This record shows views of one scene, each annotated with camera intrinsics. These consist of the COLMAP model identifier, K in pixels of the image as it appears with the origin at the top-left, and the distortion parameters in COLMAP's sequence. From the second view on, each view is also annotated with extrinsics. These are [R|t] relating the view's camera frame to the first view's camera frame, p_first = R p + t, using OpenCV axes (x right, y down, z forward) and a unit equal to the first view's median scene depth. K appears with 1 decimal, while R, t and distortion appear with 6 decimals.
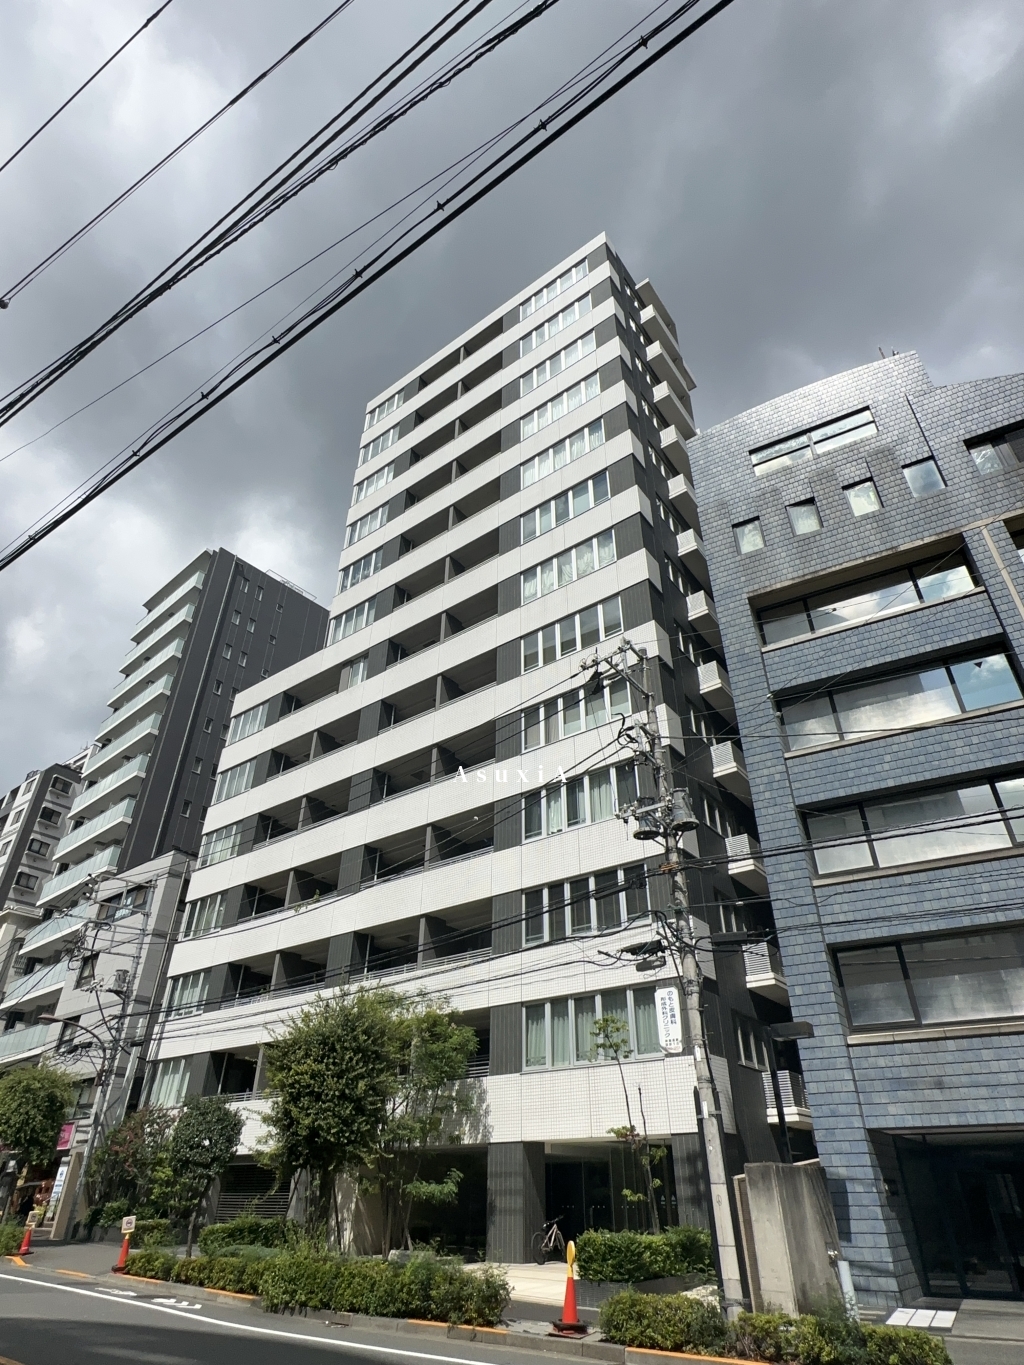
lens RADIAL K [[760.1, 0, 509.8], [0, 760.1, 682.8], [0, 0, 1]] dist [0.003086, -0.001789]
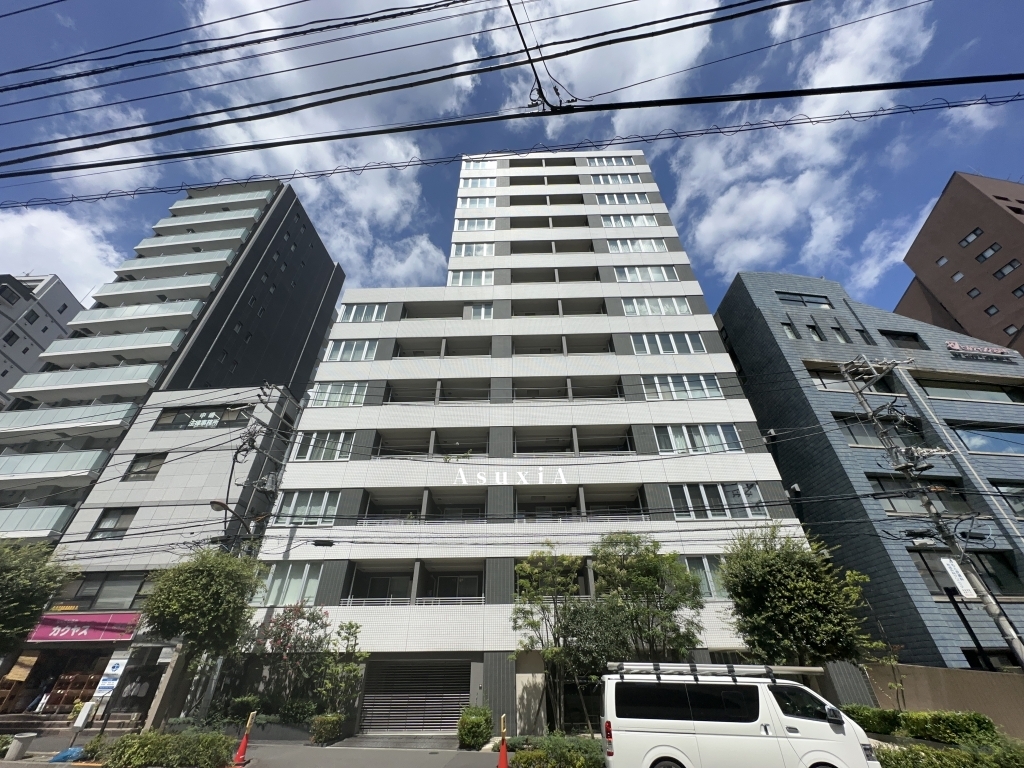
lens RADIAL K [[415.2, 0, 514.6], [0, 415.2, 381.1], [0, 0, 1]] dist [-0.000021, 0.000737]
pose [[0.815887, 0.341973, 0.466244, -0.535798], [-0.318000, 0.938838, -0.132132, 0.219497], [-0.482913, -0.040460, 0.874733, 0.320016]]
